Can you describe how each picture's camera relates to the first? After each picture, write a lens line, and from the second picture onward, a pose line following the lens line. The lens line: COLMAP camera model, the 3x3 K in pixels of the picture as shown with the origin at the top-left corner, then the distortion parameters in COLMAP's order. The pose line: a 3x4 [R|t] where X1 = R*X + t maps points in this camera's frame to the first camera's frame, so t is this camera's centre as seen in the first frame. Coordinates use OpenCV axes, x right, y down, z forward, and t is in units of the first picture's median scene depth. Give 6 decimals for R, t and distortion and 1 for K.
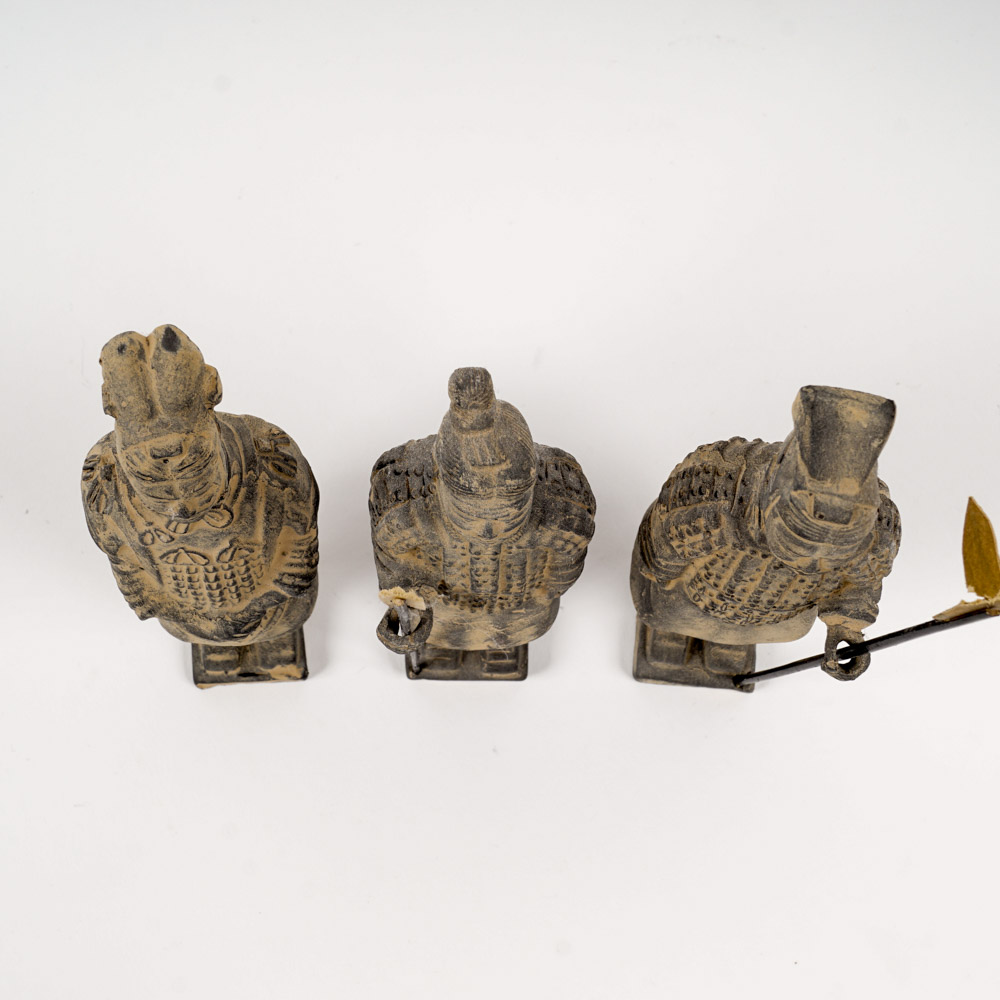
lens RADIAL K [[1558.7, 0, 492.9], [0, 1558.7, 494.2], [0, 0, 1]] dist [-0.071347, 0.000000]
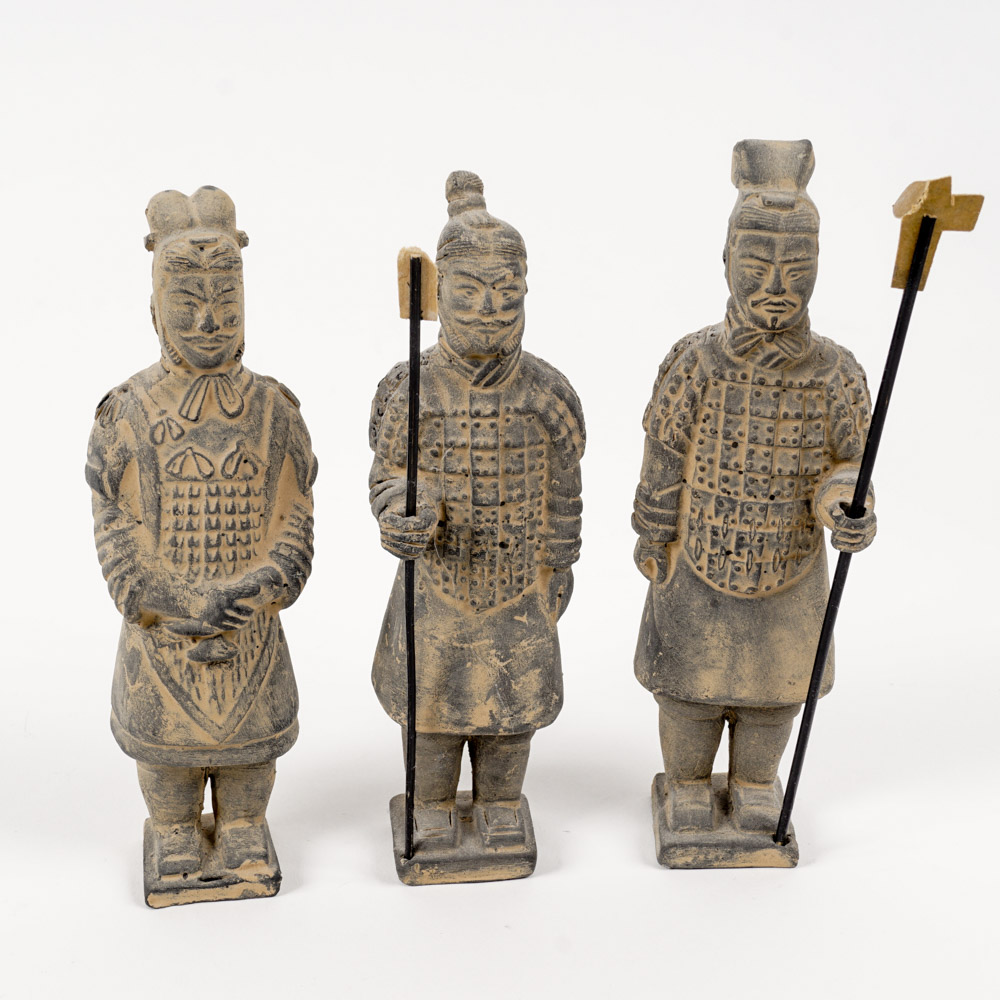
lens RADIAL K [[2054.2, 0, 501.0], [0, 2054.2, 505.1], [0, 0, 1]] dist [-0.046868, 0.000000]
pose [[0.995435, -0.040163, 0.086575, -0.113852], [0.092624, 0.625193, -0.774954, 1.126026], [-0.023002, 0.779436, 0.626060, 0.173865]]
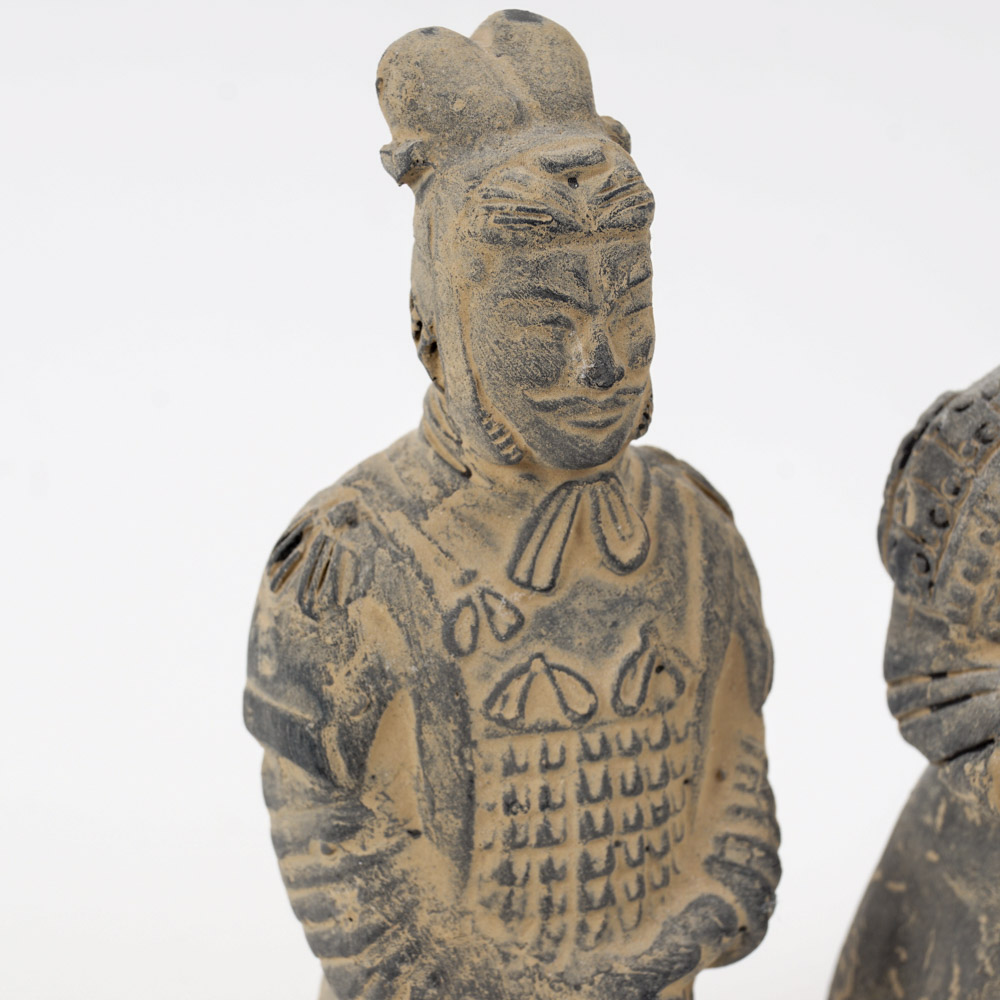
lens RADIAL K [[2645.2, 0, 501.4], [0, 2645.2, 507.3], [0, 0, 1]] dist [-0.028081, 0.000000]
pose [[0.964951, -0.131771, 0.226950, -0.368438], [0.254569, 0.680094, -0.687507, 0.502556], [-0.063754, 0.721185, 0.689802, 0.468016]]
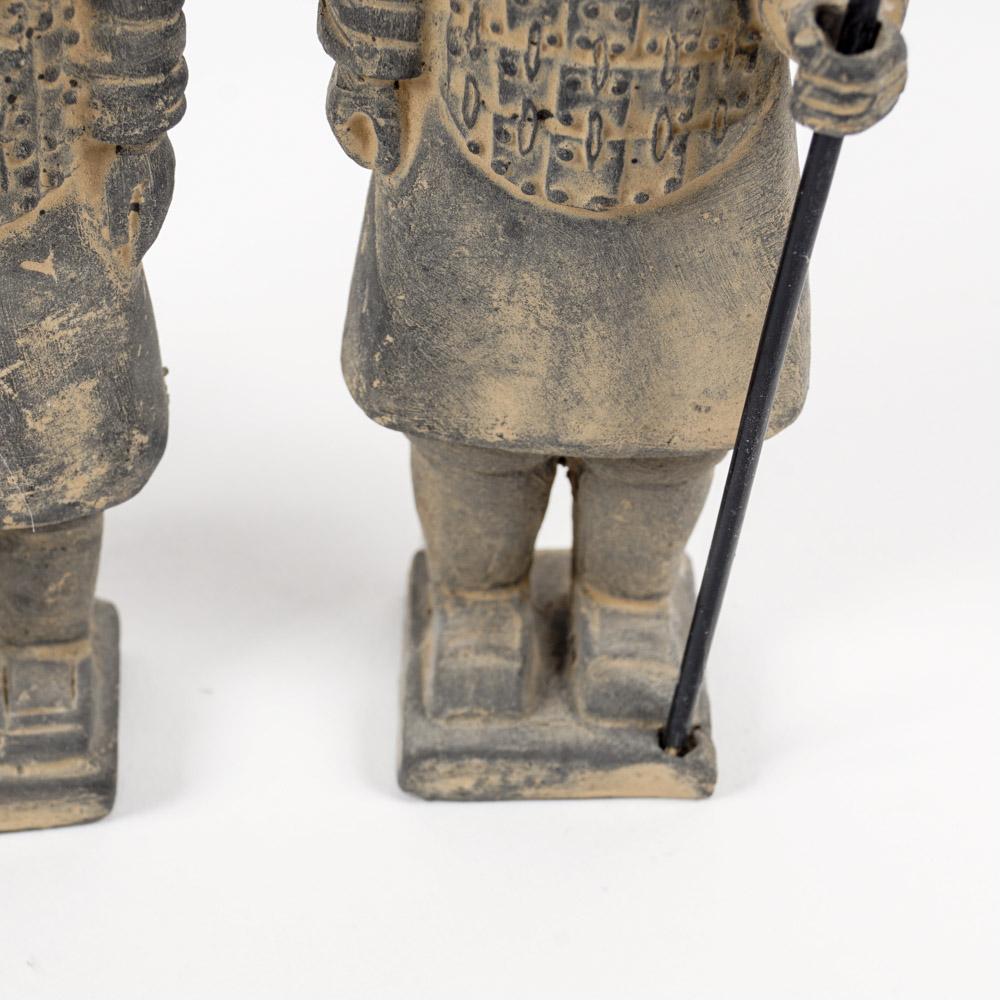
lens RADIAL K [[3181.5, 0, 508.1], [0, 3181.5, 506.9], [0, 0, 1]] dist [-0.021843, 0.000000]
pose [[0.993464, -0.060910, 0.096538, 0.059154], [0.106100, 0.804666, -0.584171, 0.673727], [-0.042099, 0.590596, 0.805869, 0.431229]]
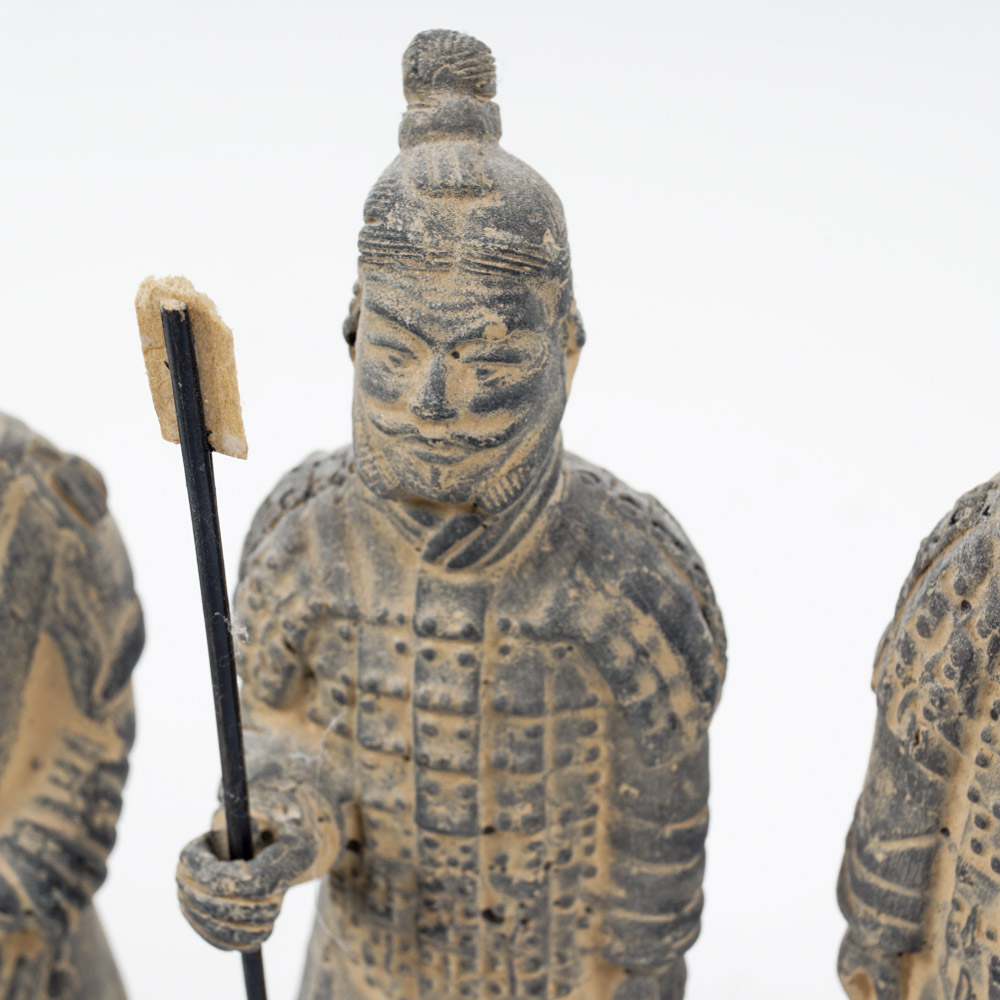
lens RADIAL K [[2645.2, 0, 489.1], [0, 2645.2, 506.9], [0, 0, 1]] dist [-0.028081, 0.000000]
pose [[0.975516, 0.081932, -0.204099, 0.150608], [-0.198158, 0.730028, -0.654058, 0.481358], [0.095410, 0.678488, 0.728389, 0.428888]]
